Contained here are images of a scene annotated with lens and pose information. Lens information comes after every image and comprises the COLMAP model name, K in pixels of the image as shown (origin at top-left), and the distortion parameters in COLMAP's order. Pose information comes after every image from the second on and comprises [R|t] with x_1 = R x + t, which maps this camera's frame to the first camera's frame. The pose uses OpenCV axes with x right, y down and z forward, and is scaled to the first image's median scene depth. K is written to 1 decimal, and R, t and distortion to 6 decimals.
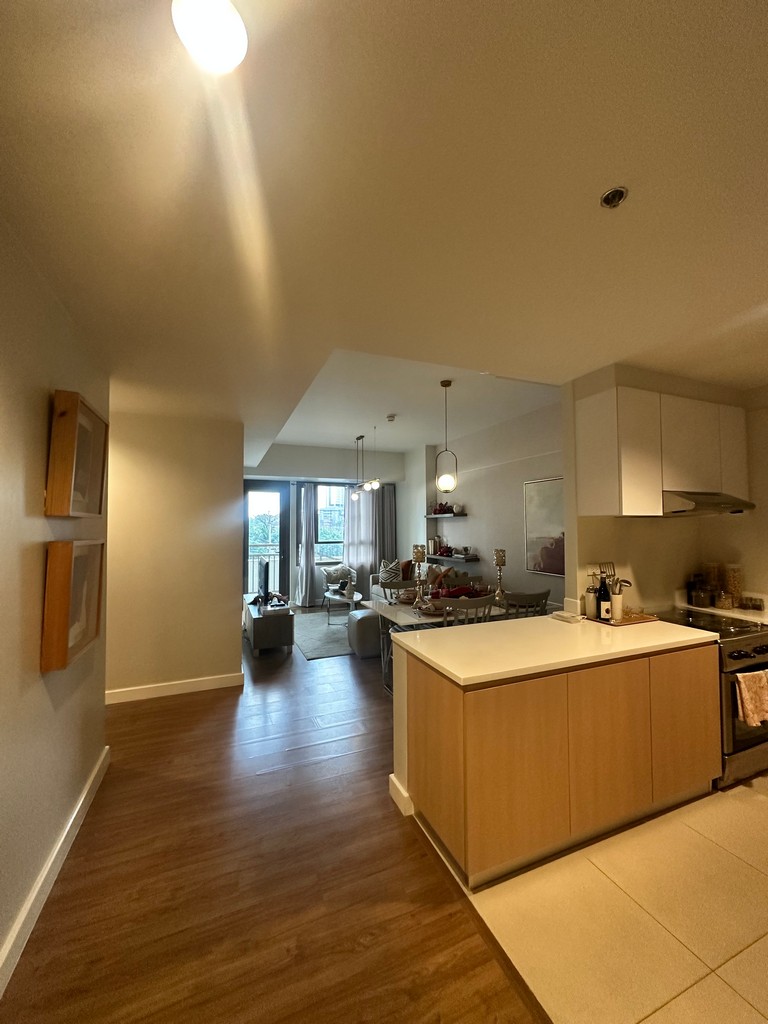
lens RADIAL K [[408.2, 0, 386.0], [0, 408.2, 512.8], [0, 0, 1]] dist [-0.000499, -0.000076]
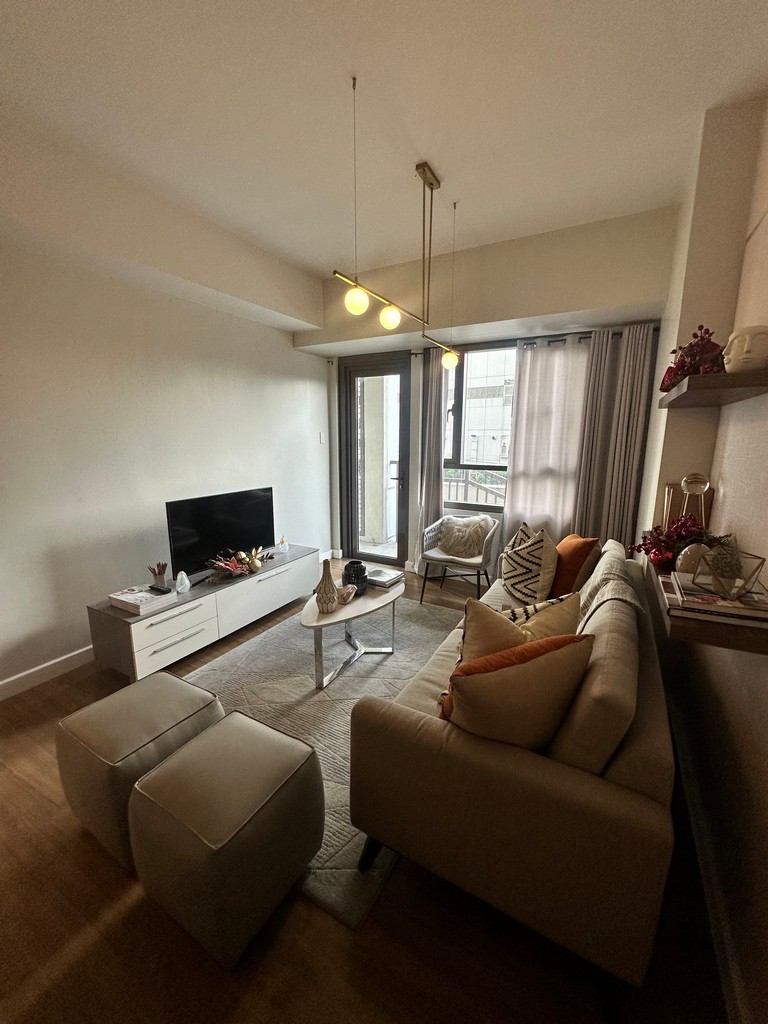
lens RADIAL K [[408.2, 0, 386.0], [0, 408.2, 512.8], [0, 0, 1]] dist [-0.000499, -0.000076]
pose [[0.613818, 0.157827, -0.773510, 0.263559], [0.017590, 0.976835, 0.213272, 0.024264], [0.789251, -0.144516, 0.596823, 0.828258]]
